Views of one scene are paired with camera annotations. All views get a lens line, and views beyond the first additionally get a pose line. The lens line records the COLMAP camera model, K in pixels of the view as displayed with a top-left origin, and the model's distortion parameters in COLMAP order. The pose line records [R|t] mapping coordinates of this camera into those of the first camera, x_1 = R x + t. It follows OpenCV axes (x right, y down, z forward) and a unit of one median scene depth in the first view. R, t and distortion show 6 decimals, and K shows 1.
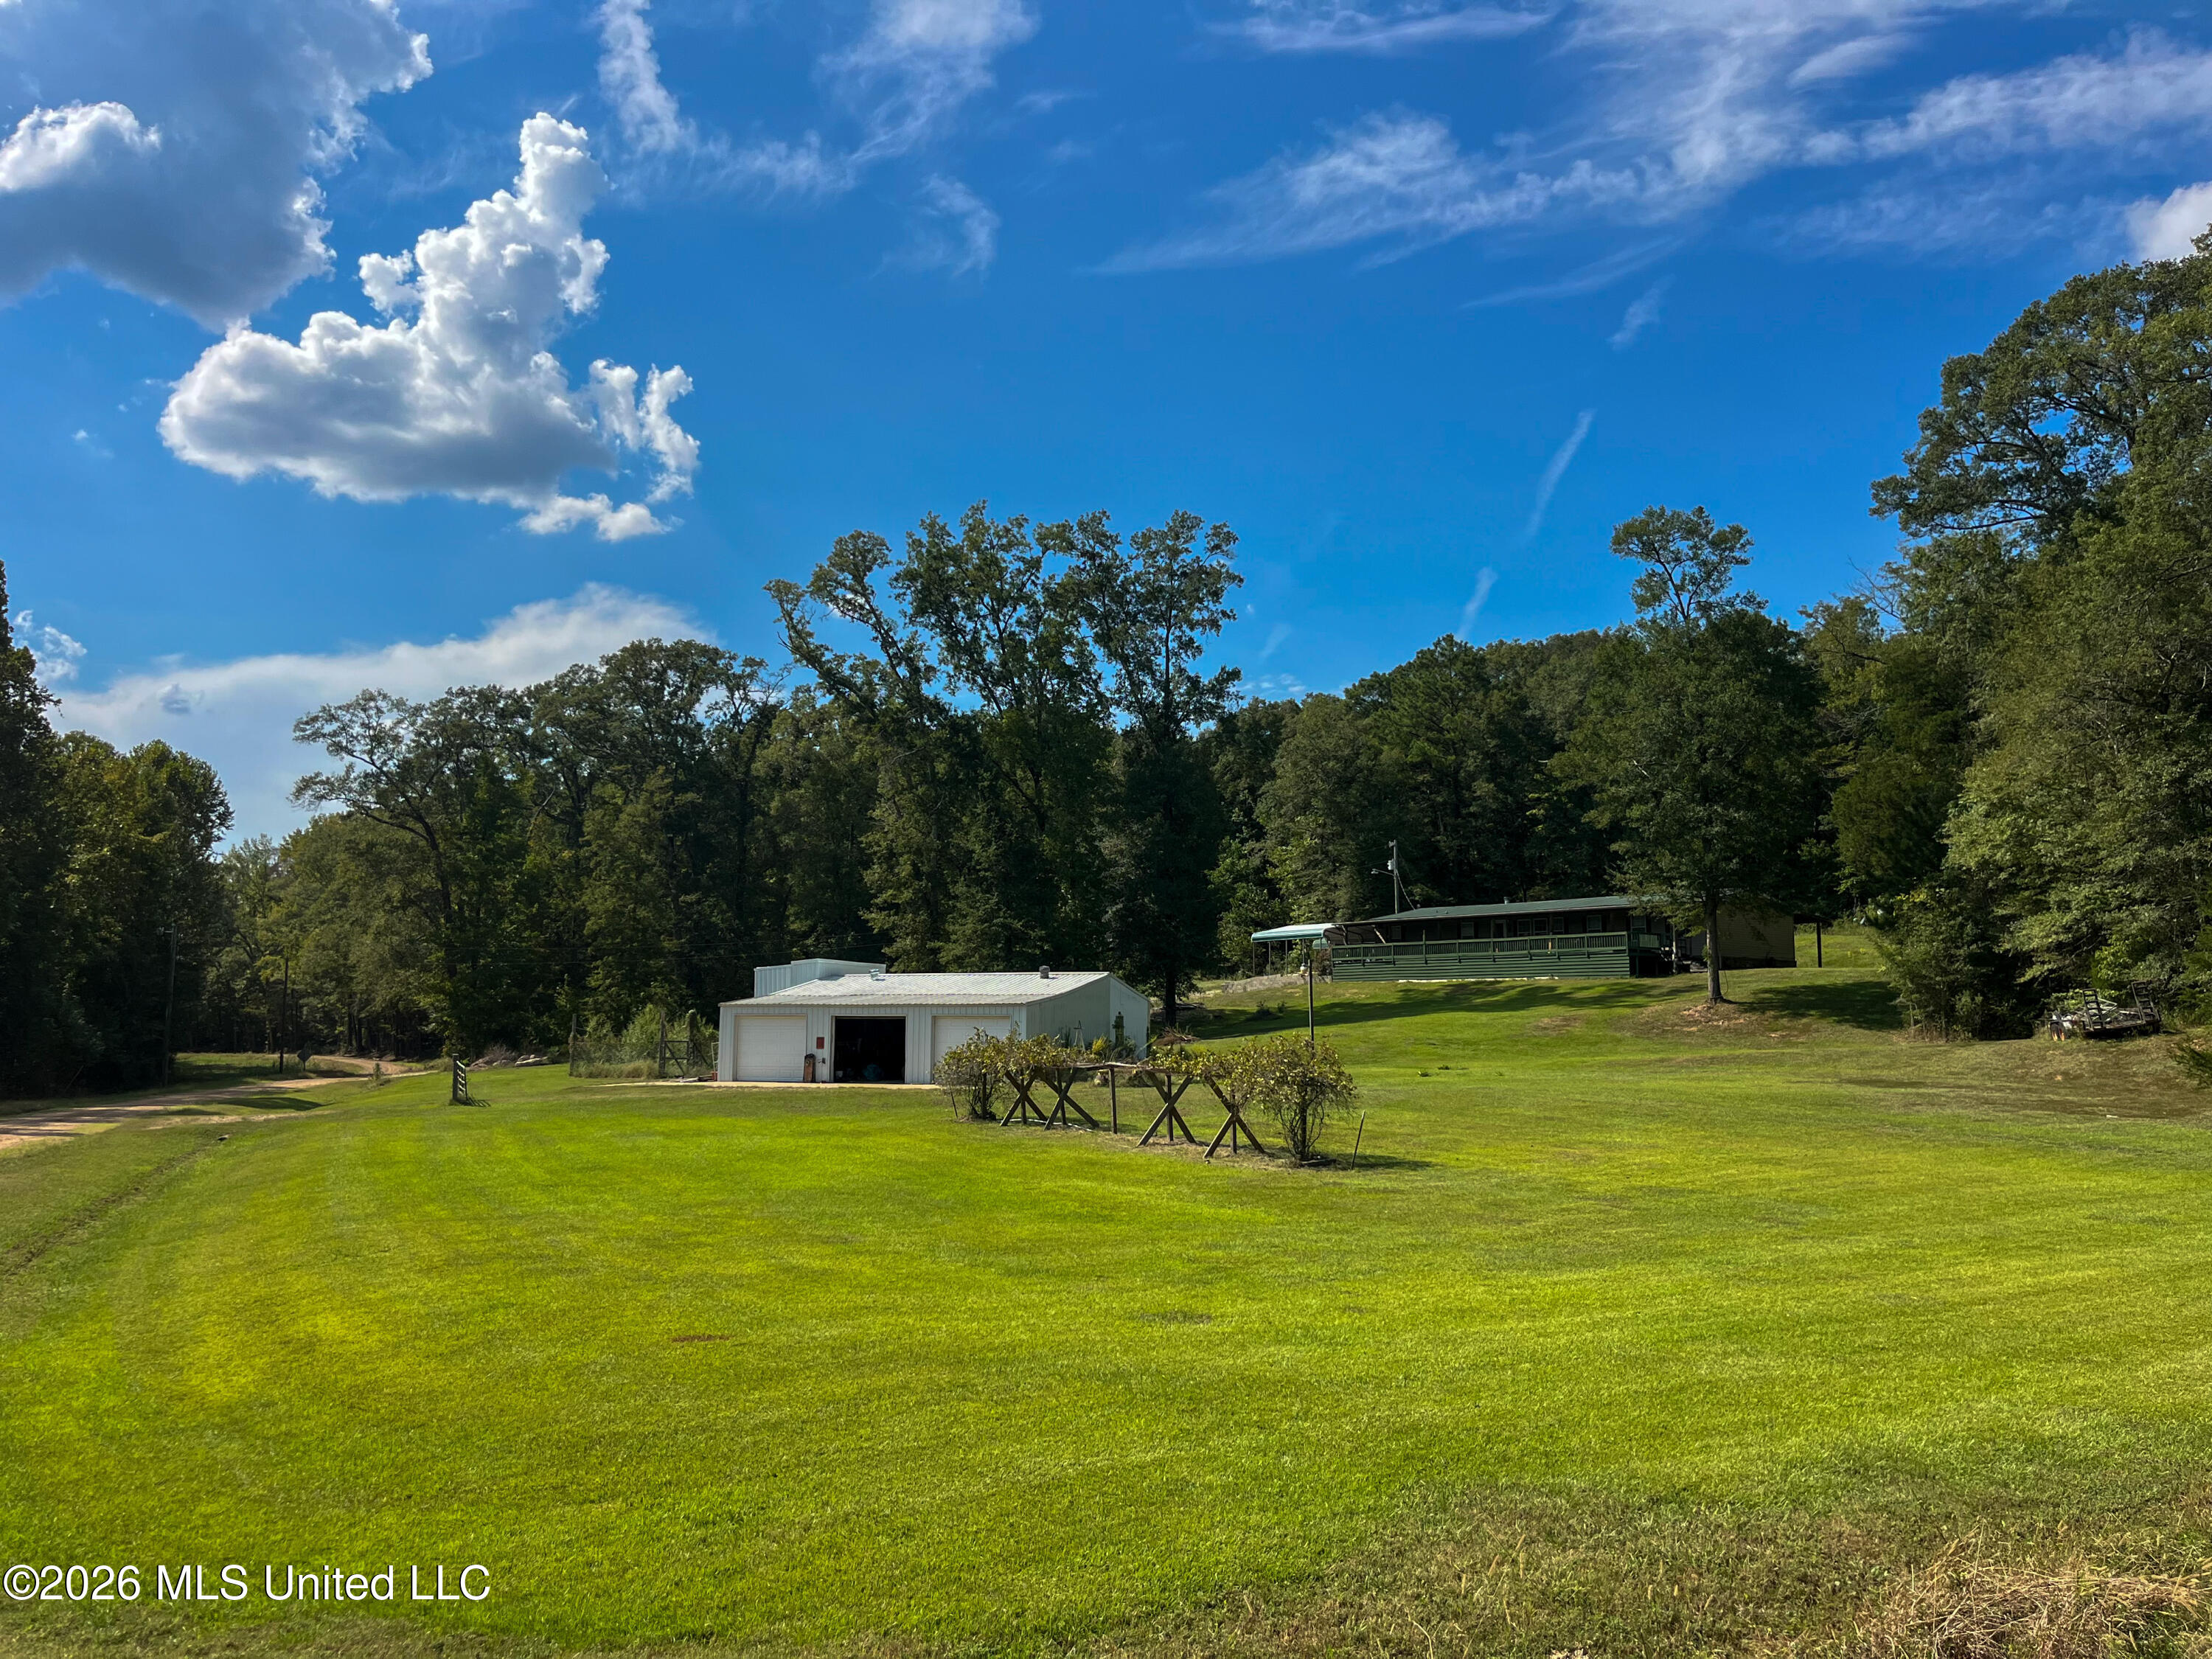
lens RADIAL K [[1673.0, 0, 1098.2], [0, 1673.0, 830.2], [0, 0, 1]] dist [0.065316, -0.091741]
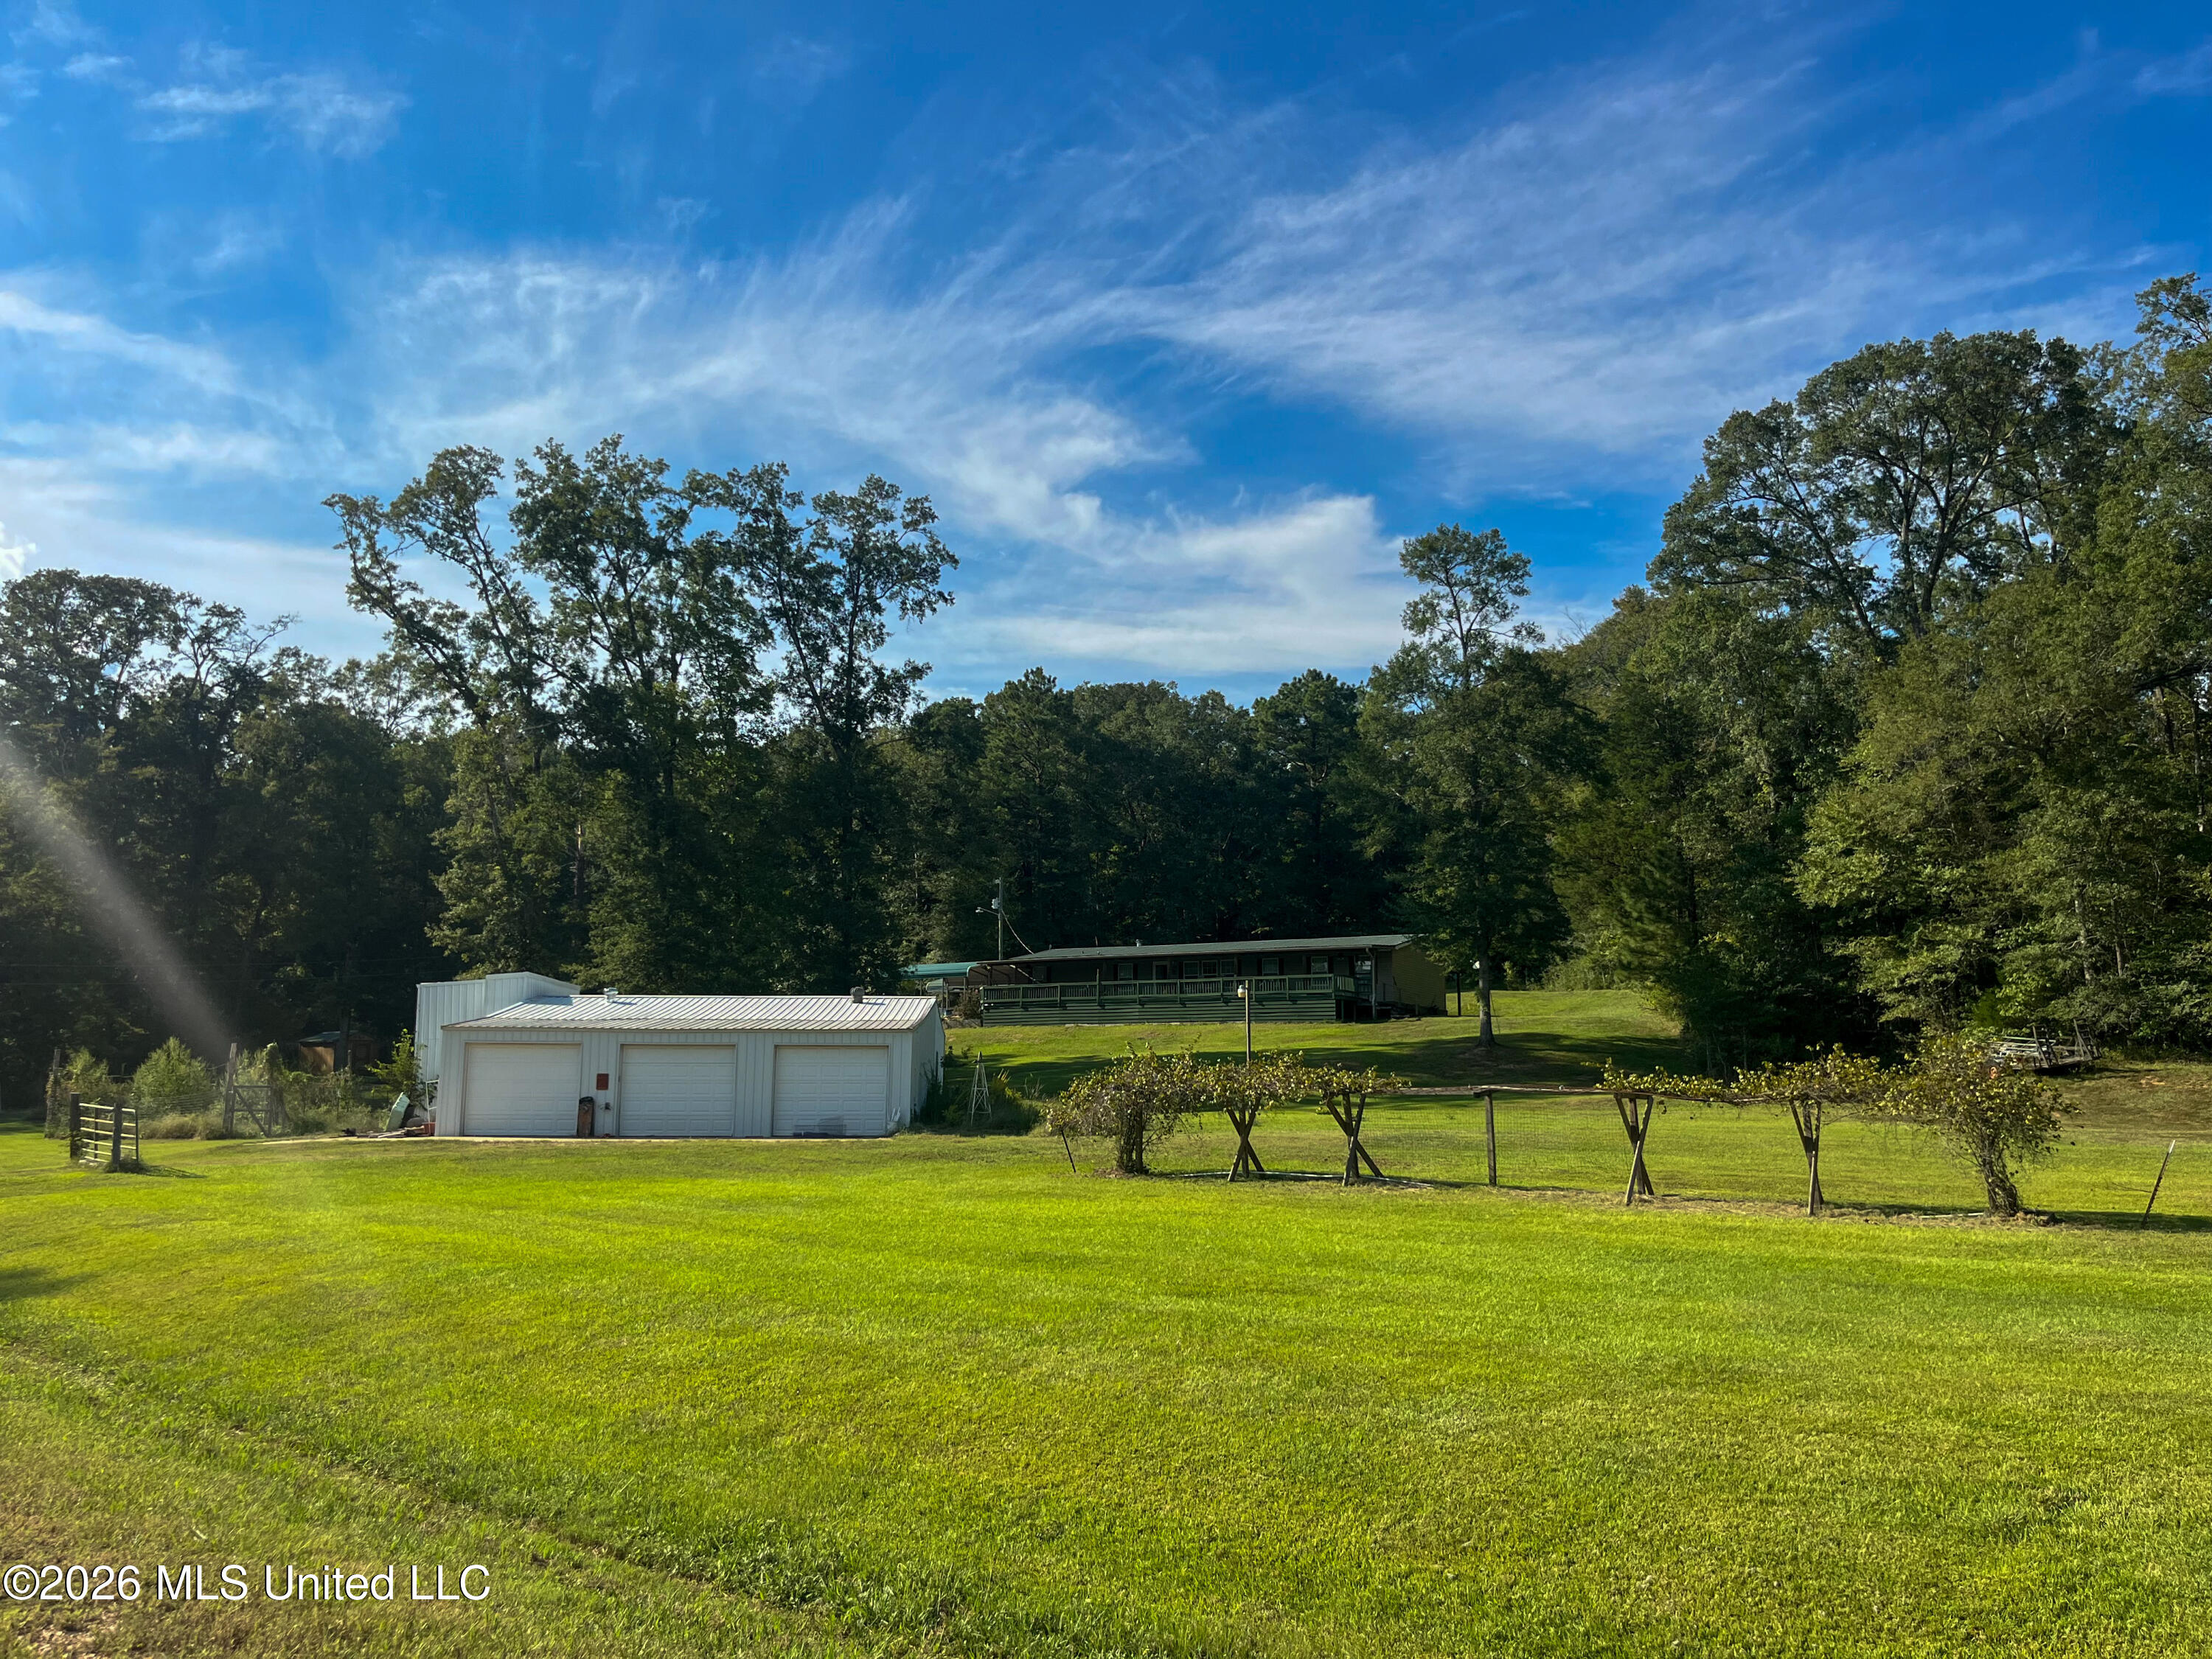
lens RADIAL K [[1673.0, 0, 1103.1], [0, 1673.0, 838.1], [0, 0, 1]] dist [0.065316, -0.091741]
pose [[0.924984, 0.057349, 0.375653, -0.166502], [-0.044682, 0.998103, -0.042353, 0.029244], [-0.377369, 0.022391, 0.925792, 0.165720]]
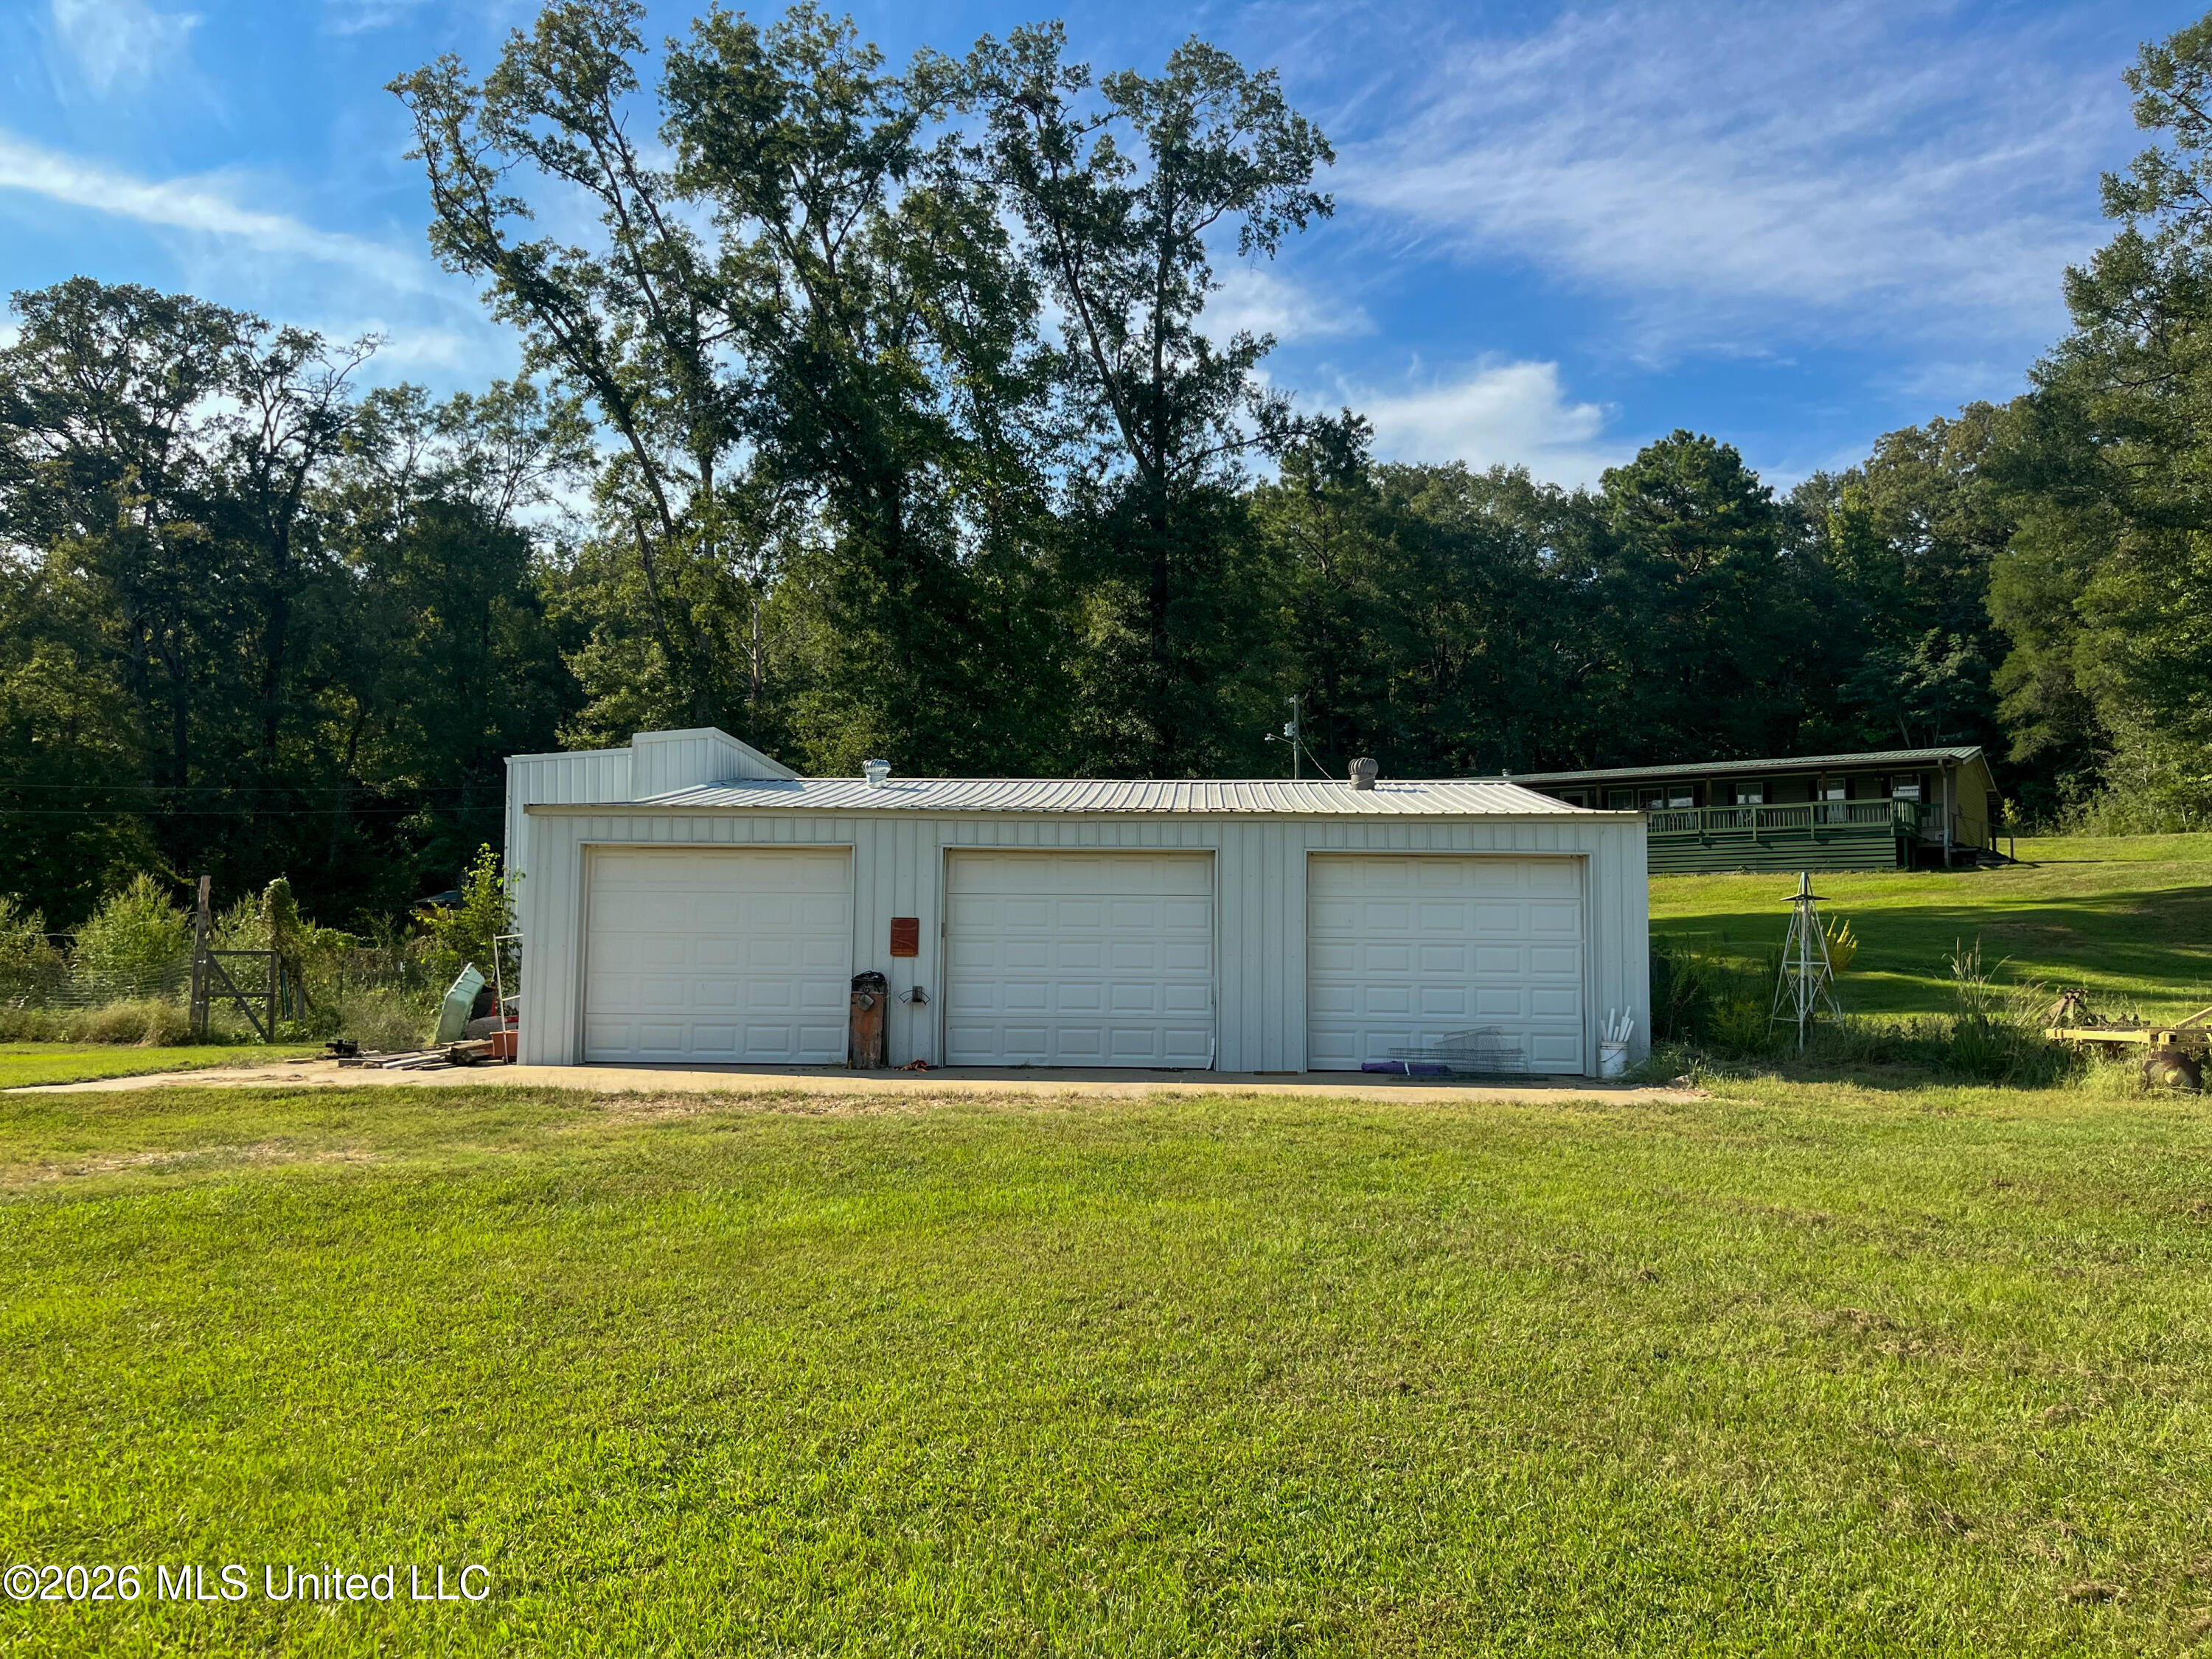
lens RADIAL K [[1673.0, 0, 1113.9], [0, 1673.0, 829.7], [0, 0, 1]] dist [0.065316, -0.091741]
pose [[0.953157, 0.030914, 0.300891, -0.150095], [-0.040374, 0.998865, 0.025272, 0.067024], [-0.299769, -0.036237, 0.953323, 0.478986]]
